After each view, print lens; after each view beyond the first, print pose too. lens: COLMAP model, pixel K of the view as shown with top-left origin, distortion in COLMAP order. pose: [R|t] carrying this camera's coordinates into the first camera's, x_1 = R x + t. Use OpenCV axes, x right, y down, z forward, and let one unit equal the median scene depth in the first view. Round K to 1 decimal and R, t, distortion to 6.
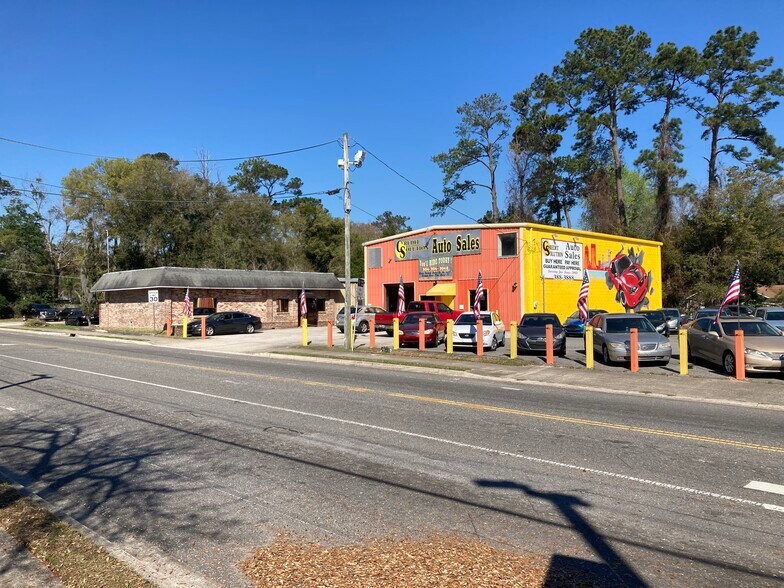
lens RADIAL K [[629.1, 0, 388.7], [0, 629.1, 277.0], [0, 0, 1]] dist [0.031328, -0.040789]
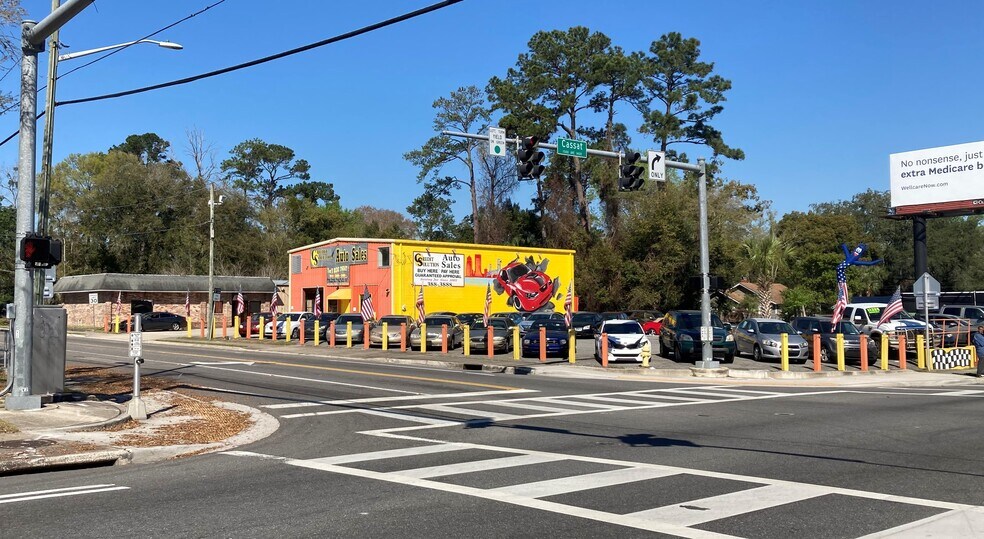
lens RADIAL K [[886.1, 0, 426.0], [0, 886.1, 252.6], [0, 0, 1]] dist [0.052808, -0.018742]
pose [[0.996590, 0.003517, -0.082434, 0.328341], [-0.005021, 0.999825, -0.018047, -0.024094], [0.082356, 0.018400, 0.996433, -0.529896]]
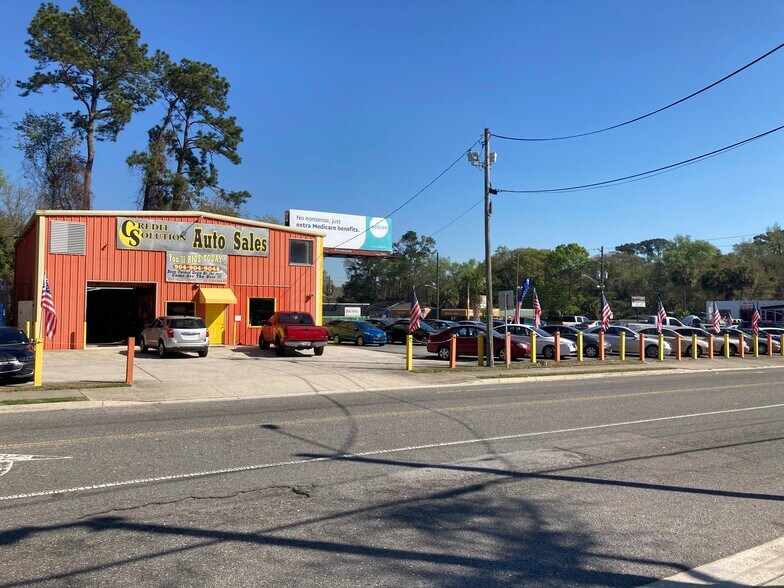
lens RADIAL K [[629.1, 0, 389.7], [0, 629.1, 290.8], [0, 0, 1]] dist [0.031328, -0.040789]
pose [[0.220528, 0.045897, 0.974300, -0.557668], [-0.056373, 0.997822, -0.034245, 0.025209], [-0.973750, -0.047372, 0.222635, 0.537384]]
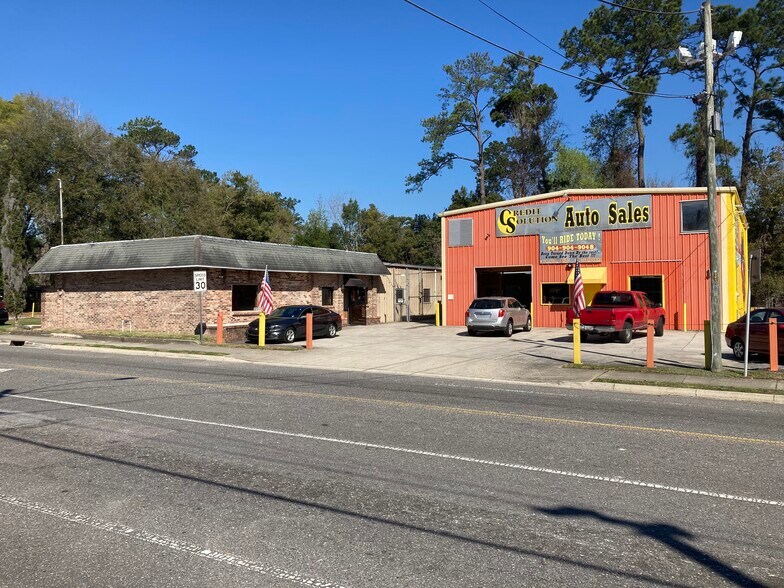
lens RADIAL K [[629.1, 0, 388.2], [0, 629.1, 285.8], [0, 0, 1]] dist [0.031328, -0.040789]
pose [[0.966292, 0.006310, 0.257370, -0.292802], [-0.013470, 0.999569, 0.026069, 0.014153], [-0.257095, -0.028657, 0.965961, 0.297054]]
